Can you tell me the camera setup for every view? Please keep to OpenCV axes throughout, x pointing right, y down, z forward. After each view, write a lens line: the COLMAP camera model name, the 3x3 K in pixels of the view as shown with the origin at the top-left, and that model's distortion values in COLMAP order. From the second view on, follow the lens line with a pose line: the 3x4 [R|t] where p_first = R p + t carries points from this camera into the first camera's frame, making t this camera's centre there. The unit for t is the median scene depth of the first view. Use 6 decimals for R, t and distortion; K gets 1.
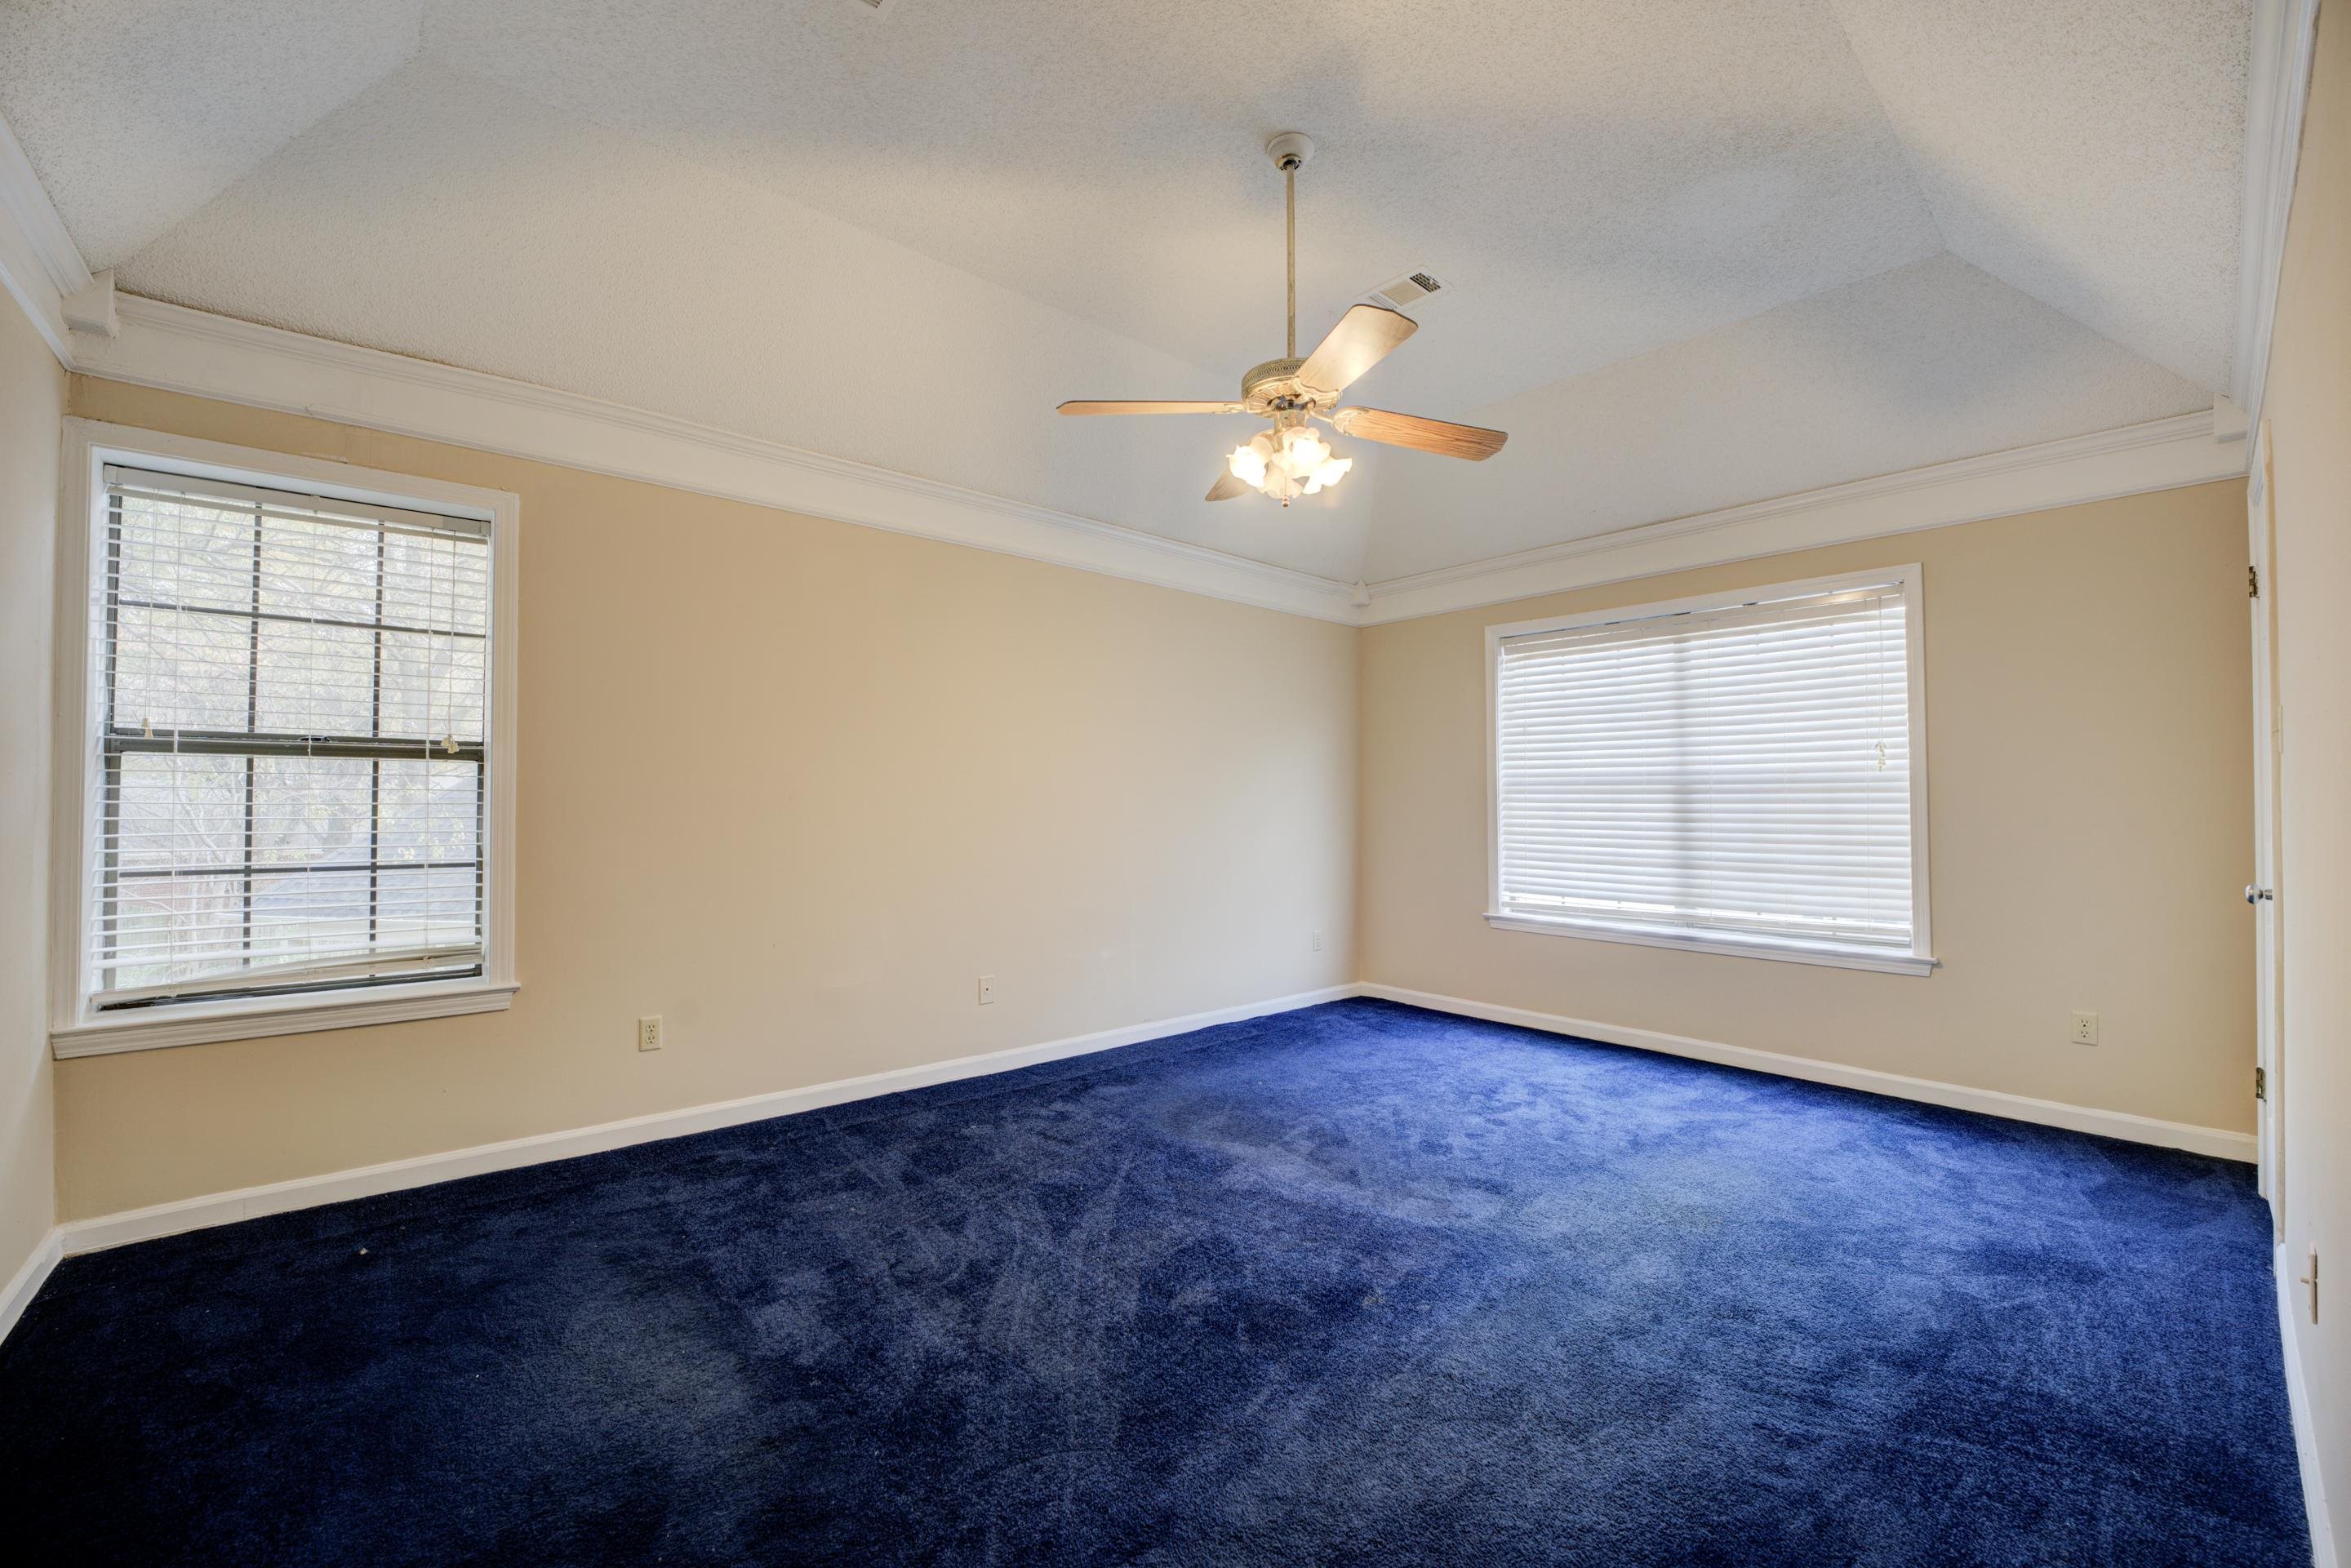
lens RADIAL K [[945.2, 0, 1169.3], [0, 945.2, 786.2], [0, 0, 1]] dist [-0.026357, 0.001165]
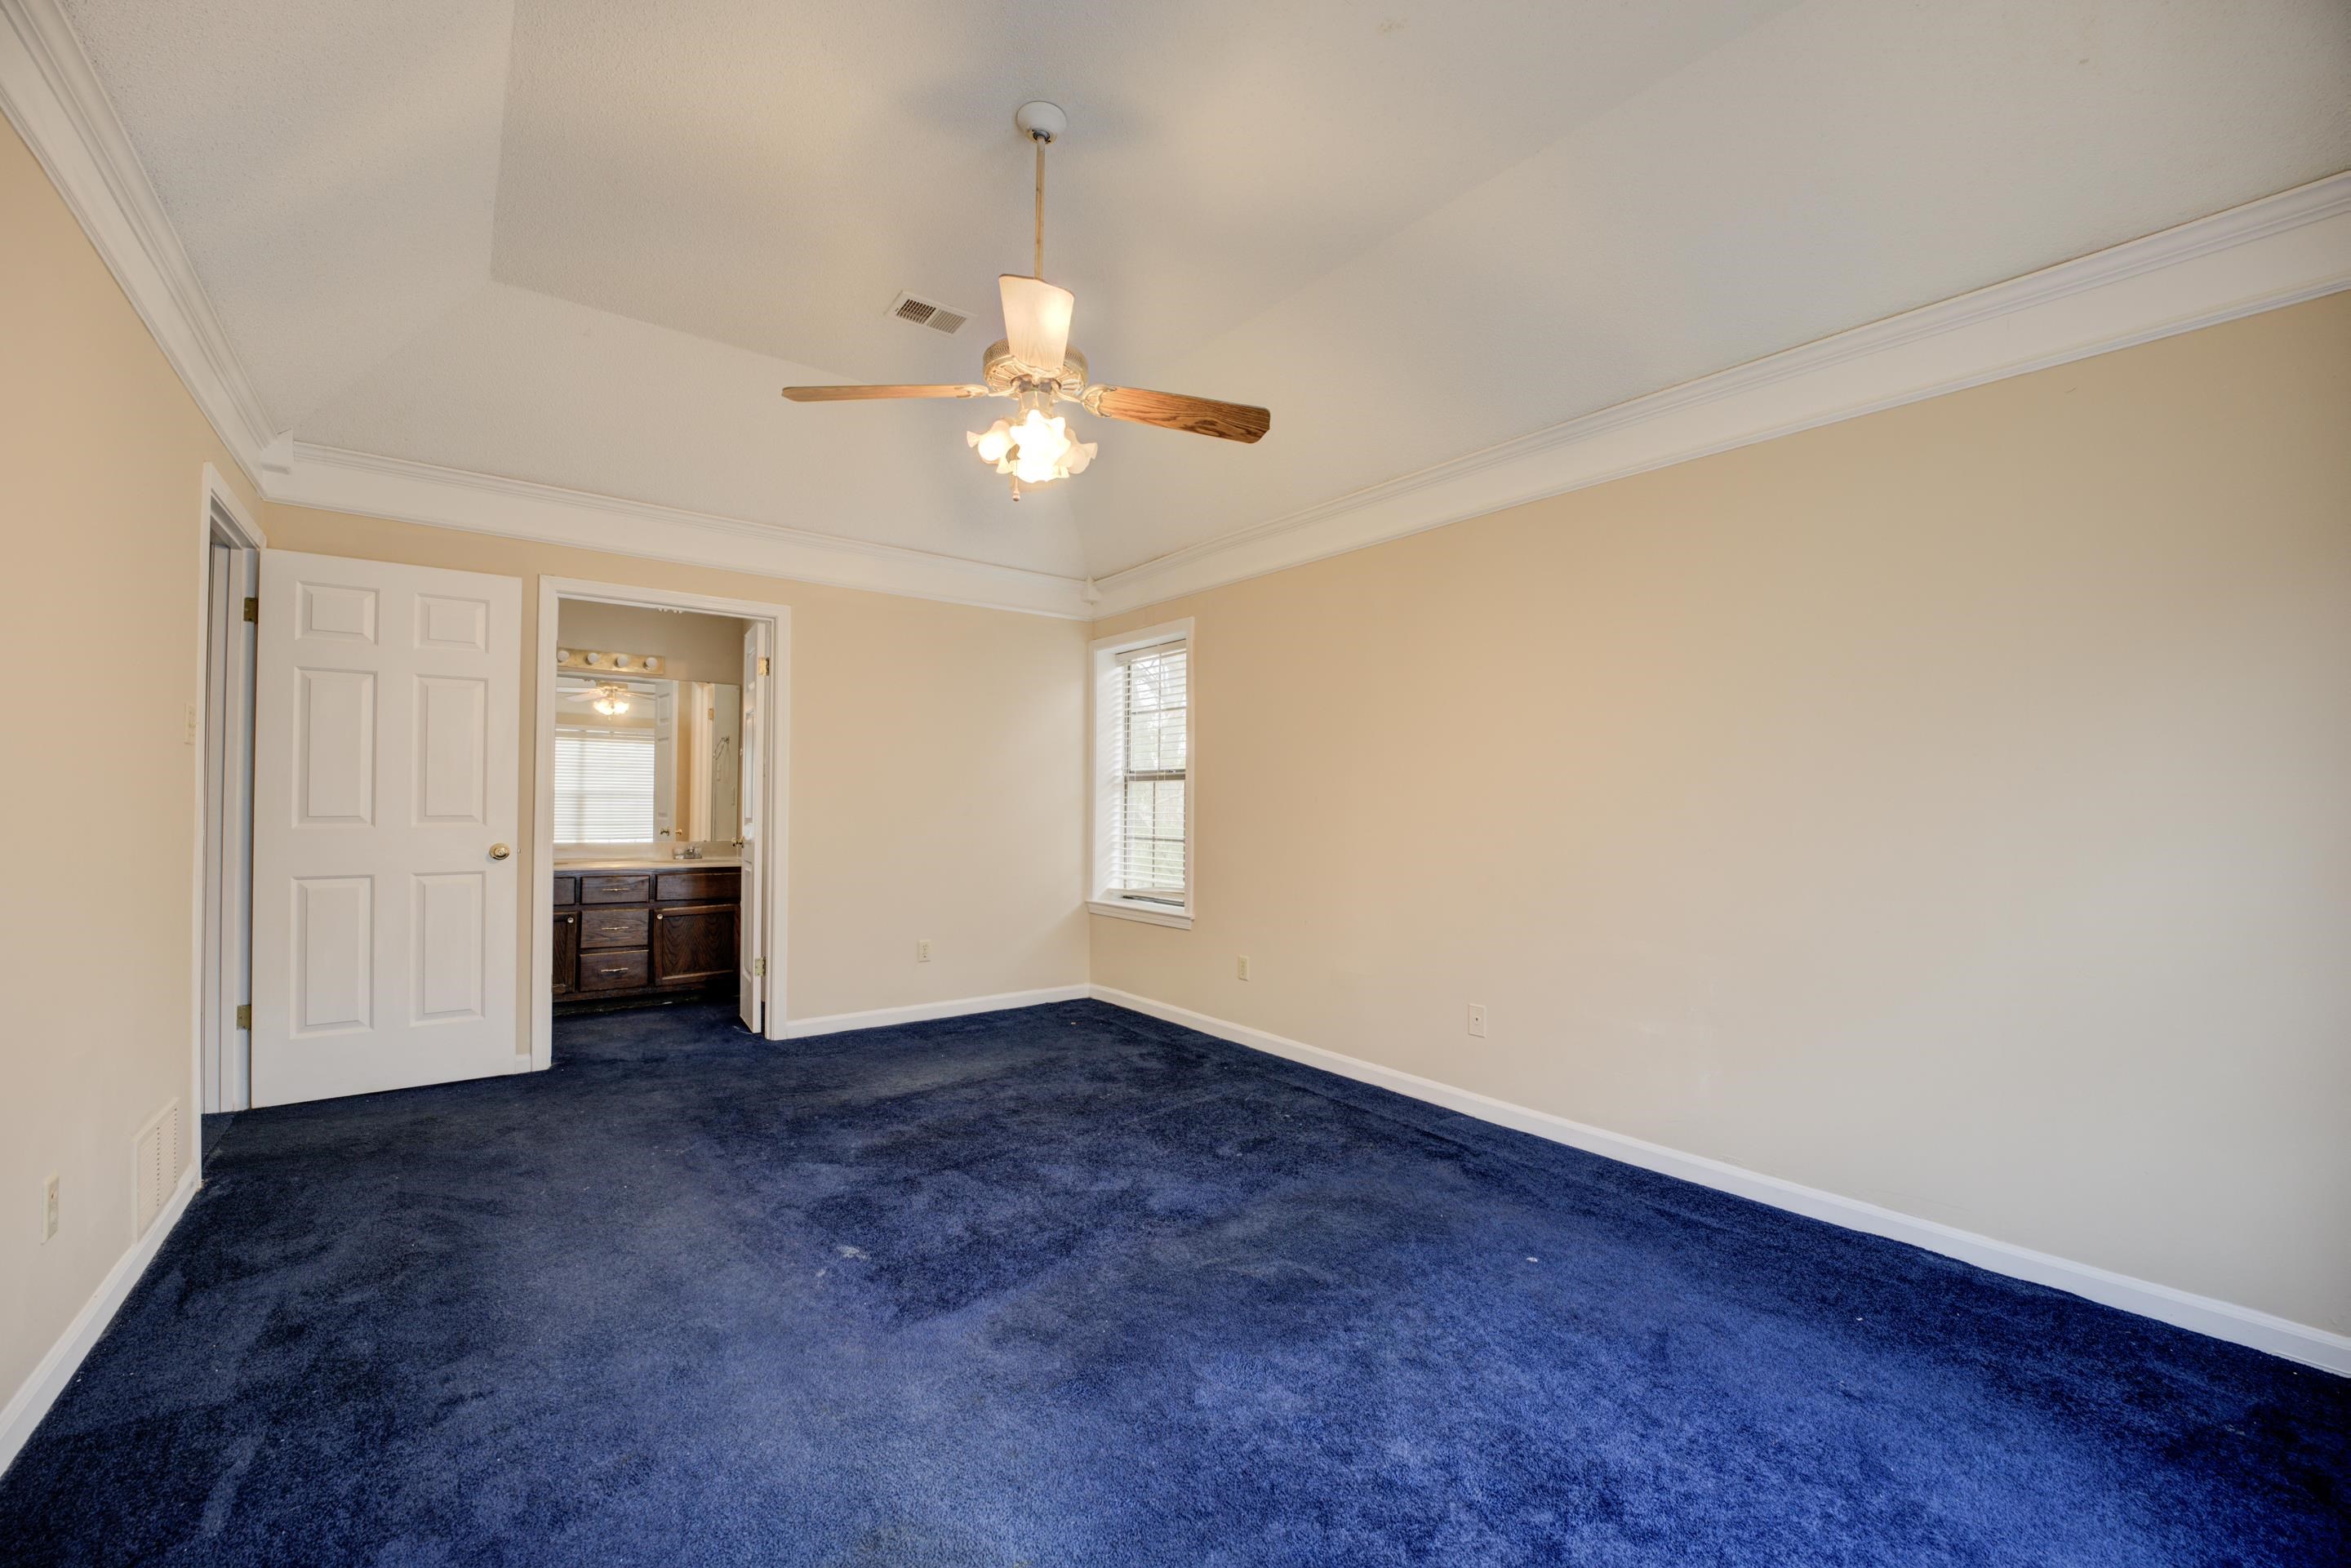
lens RADIAL K [[945.2, 0, 1169.3], [0, 945.2, 786.2], [0, 0, 1]] dist [-0.026357, 0.001165]
pose [[-0.056419, -0.016376, -0.998273, 1.064767], [0.012020, 0.999782, -0.017080, 0.013225], [0.998335, -0.012963, -0.056210, 1.163706]]
